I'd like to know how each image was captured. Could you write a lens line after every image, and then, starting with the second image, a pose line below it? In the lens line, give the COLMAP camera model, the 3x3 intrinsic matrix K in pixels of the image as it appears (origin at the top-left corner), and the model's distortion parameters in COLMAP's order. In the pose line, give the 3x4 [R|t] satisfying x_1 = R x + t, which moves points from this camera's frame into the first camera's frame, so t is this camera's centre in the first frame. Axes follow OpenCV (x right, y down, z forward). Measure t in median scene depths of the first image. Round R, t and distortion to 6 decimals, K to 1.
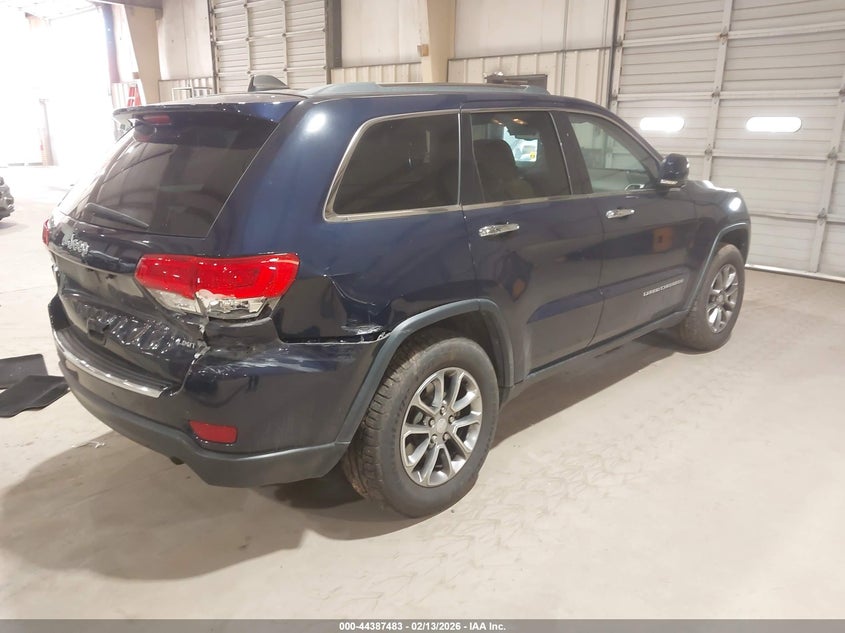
lens RADIAL K [[671.3, 0, 422.5], [0, 671.3, 316.5], [0, 0, 1]] dist [0.001558, -0.001175]
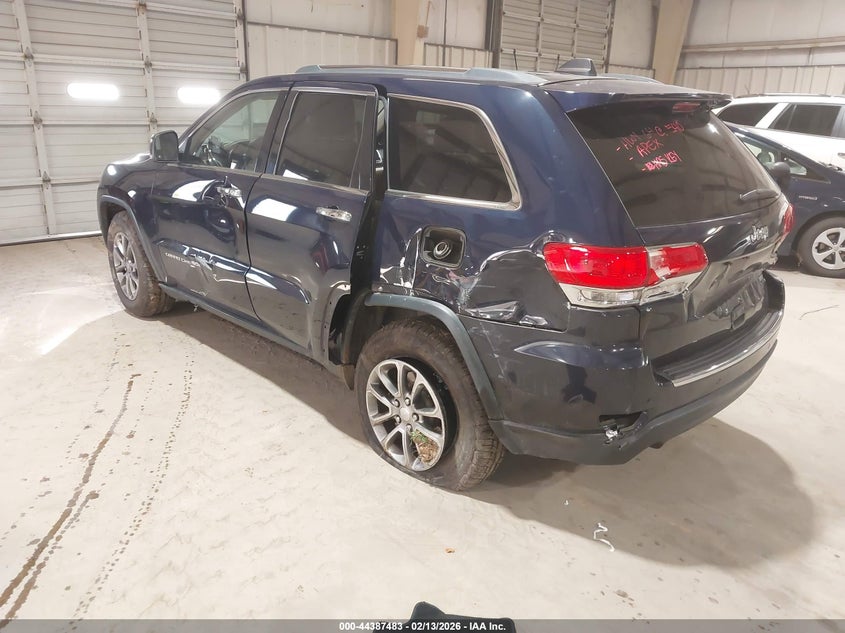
lens RADIAL K [[671.3, 0, 422.5], [0, 671.3, 316.5], [0, 0, 1]] dist [0.001558, -0.001175]
pose [[0.006572, -0.311523, 0.950216, -0.716667], [0.246656, 0.921381, 0.300363, -0.202615], [-0.969081, 0.232402, 0.082894, 0.672957]]
